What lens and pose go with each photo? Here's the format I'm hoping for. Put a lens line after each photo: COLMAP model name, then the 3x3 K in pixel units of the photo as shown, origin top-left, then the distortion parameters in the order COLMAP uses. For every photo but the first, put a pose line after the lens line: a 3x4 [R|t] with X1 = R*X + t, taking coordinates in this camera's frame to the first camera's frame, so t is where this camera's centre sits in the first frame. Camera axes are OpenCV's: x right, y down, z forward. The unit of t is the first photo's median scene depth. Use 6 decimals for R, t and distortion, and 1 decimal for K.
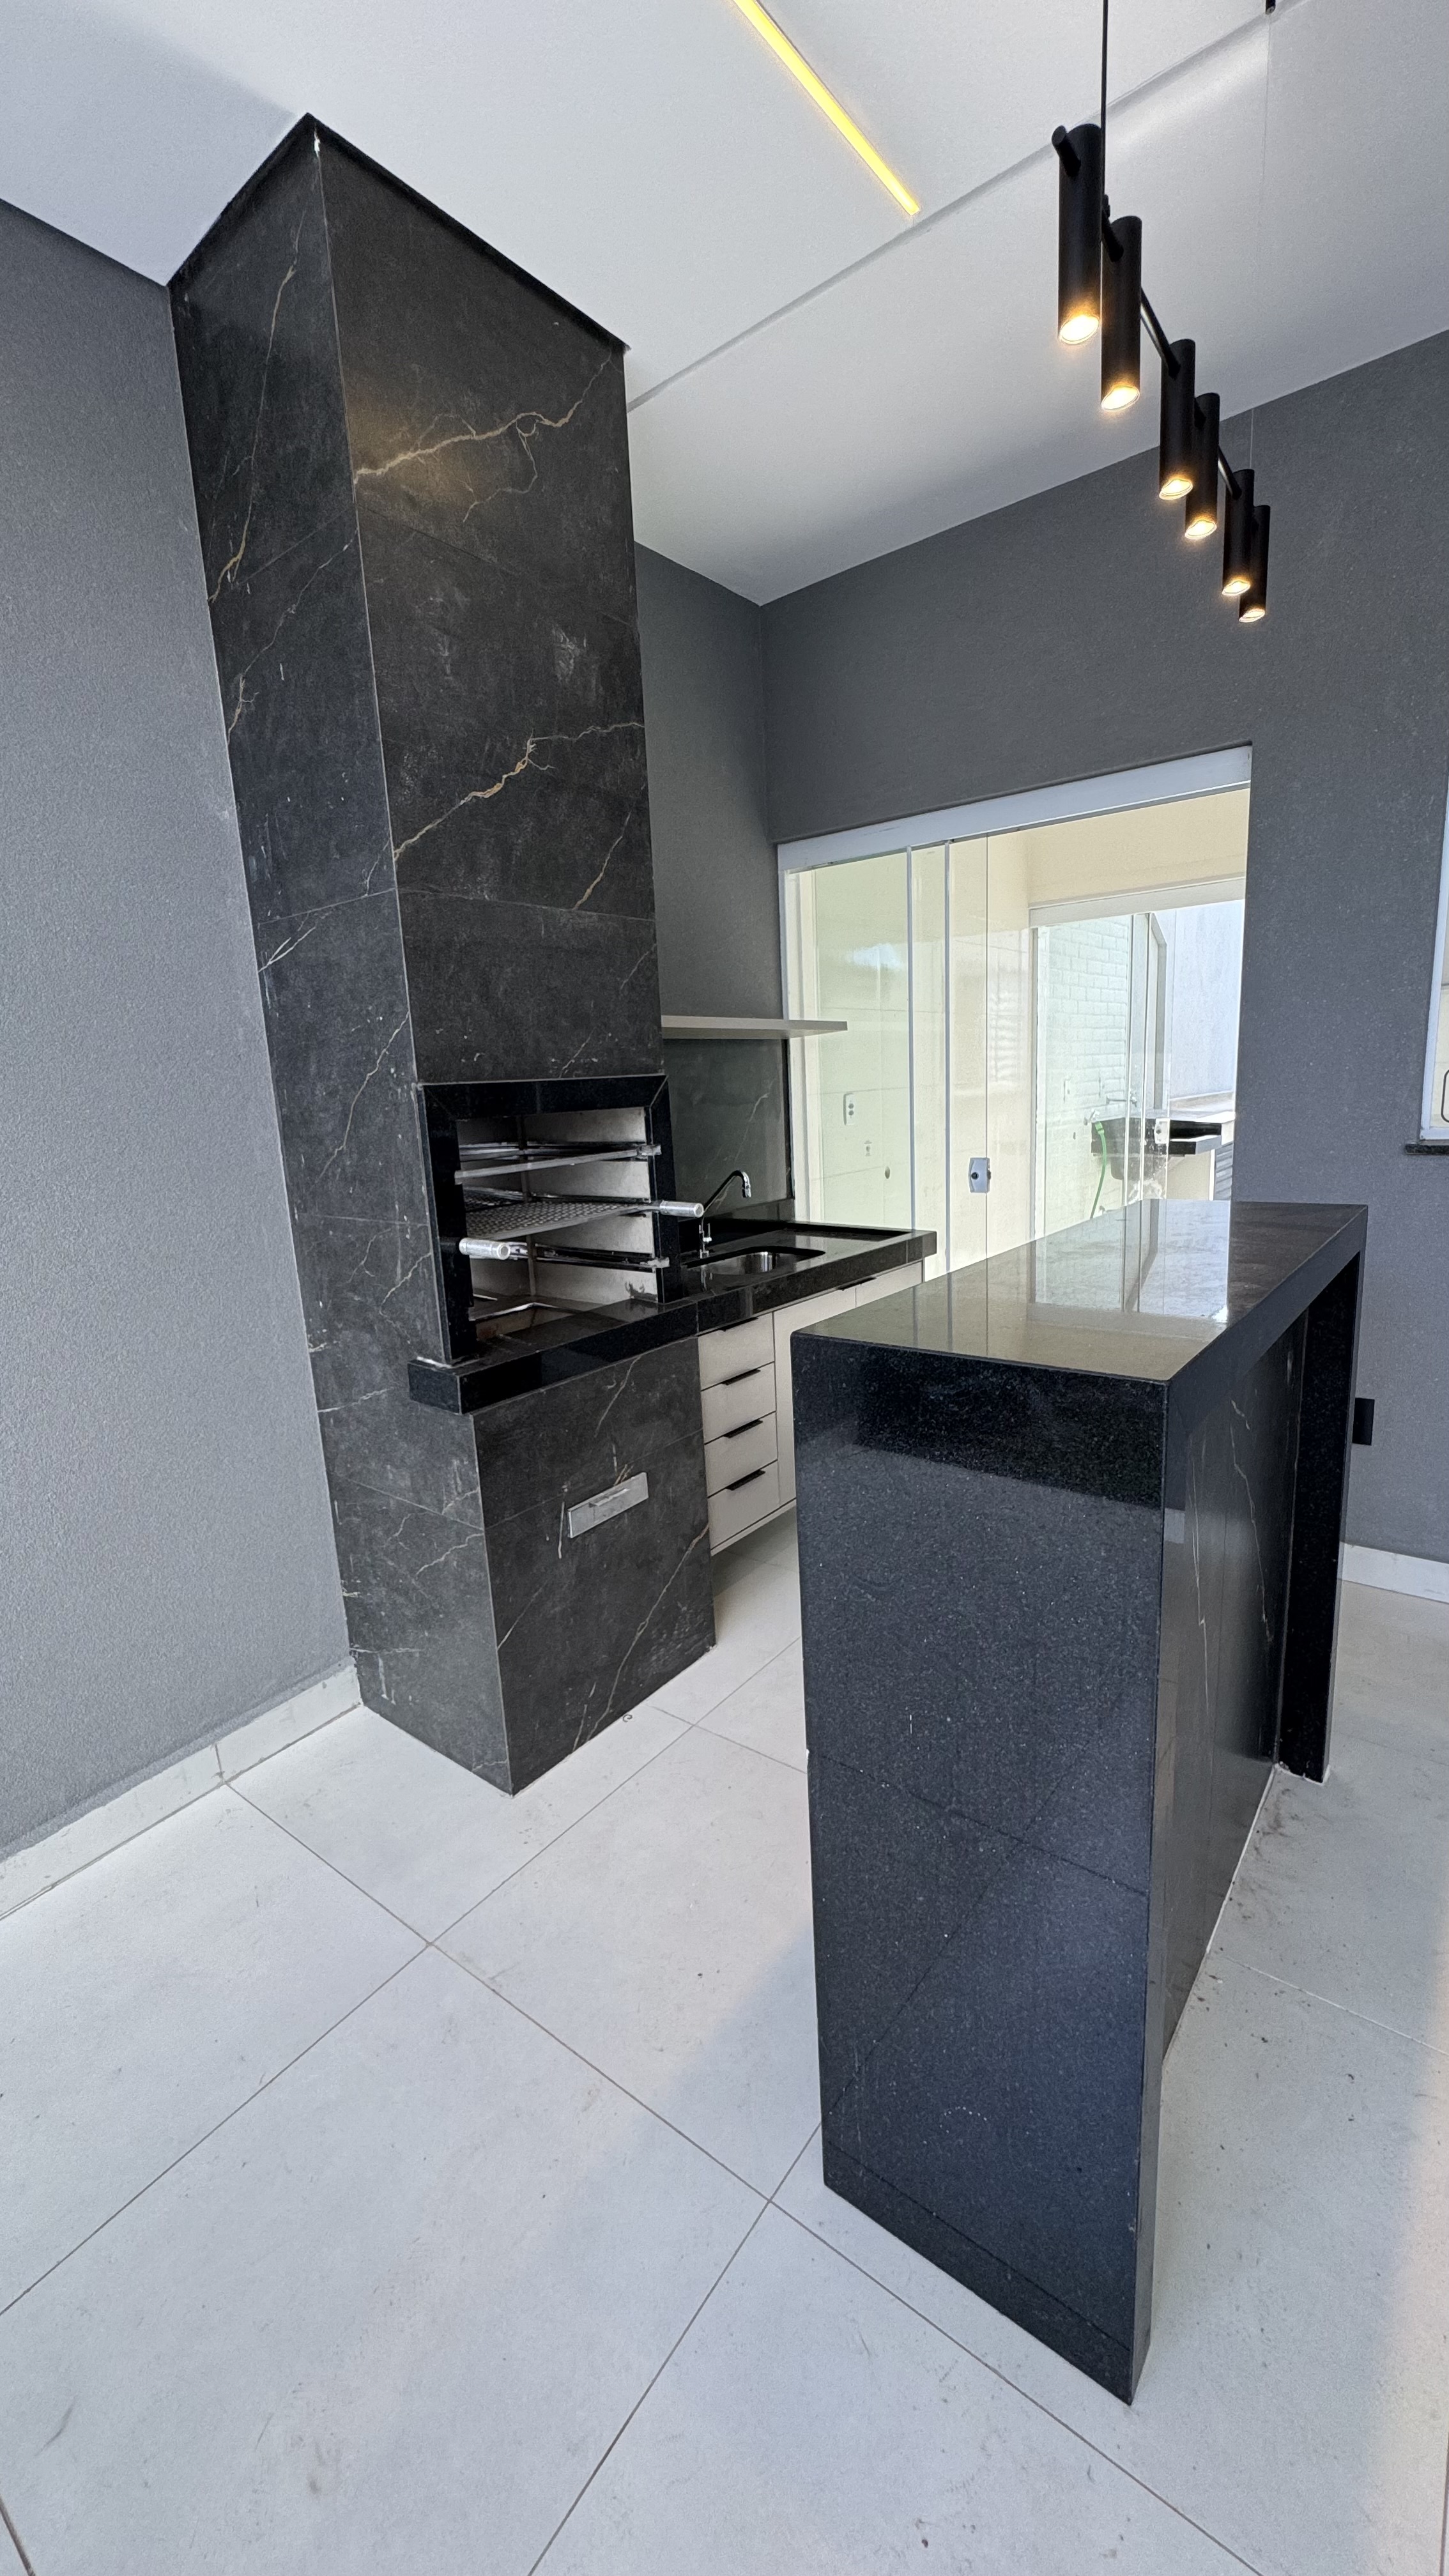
lens RADIAL K [[1014.4, 0, 733.8], [0, 1014.4, 1291.7], [0, 0, 1]] dist [-0.010415, 0.000131]
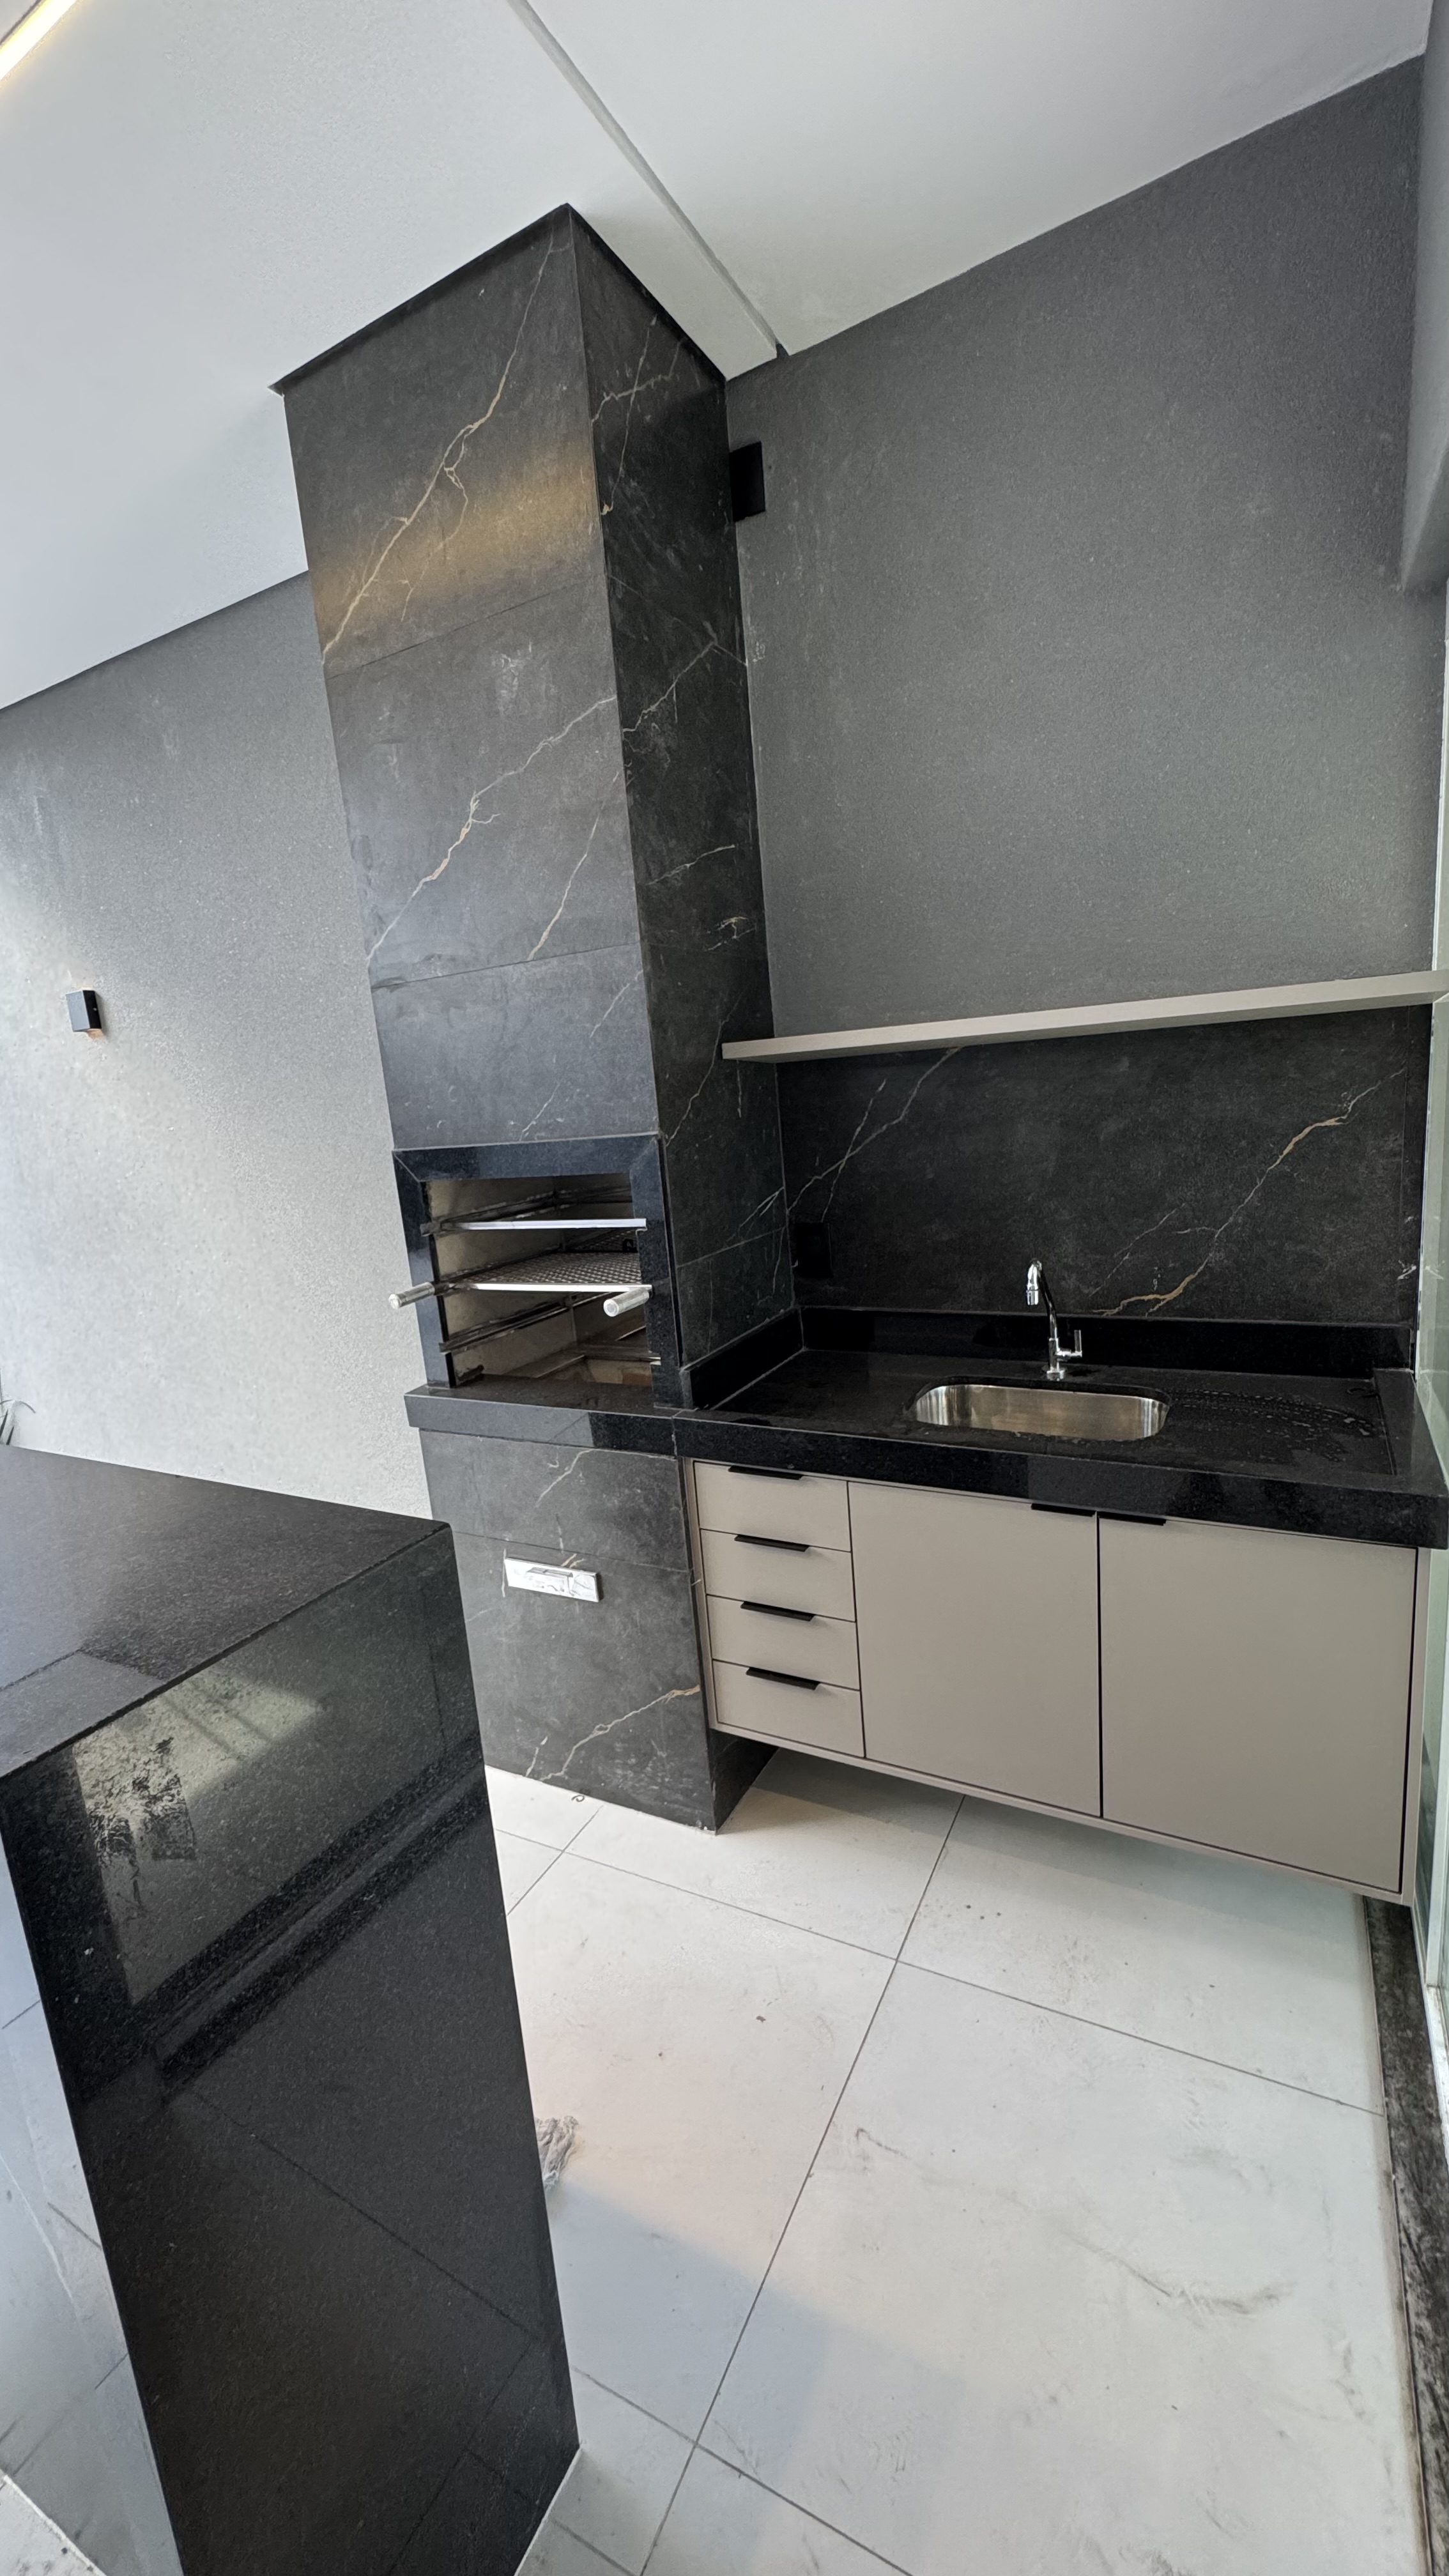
lens RADIAL K [[1014.4, 0, 730.8], [0, 1014.4, 1289.3], [0, 0, 1]] dist [-0.010415, 0.000131]
pose [[0.183713, 0.224759, -0.956939, 0.793107], [-0.128177, 0.970674, 0.203378, -0.285597], [0.974587, 0.085295, 0.207134, 0.973249]]
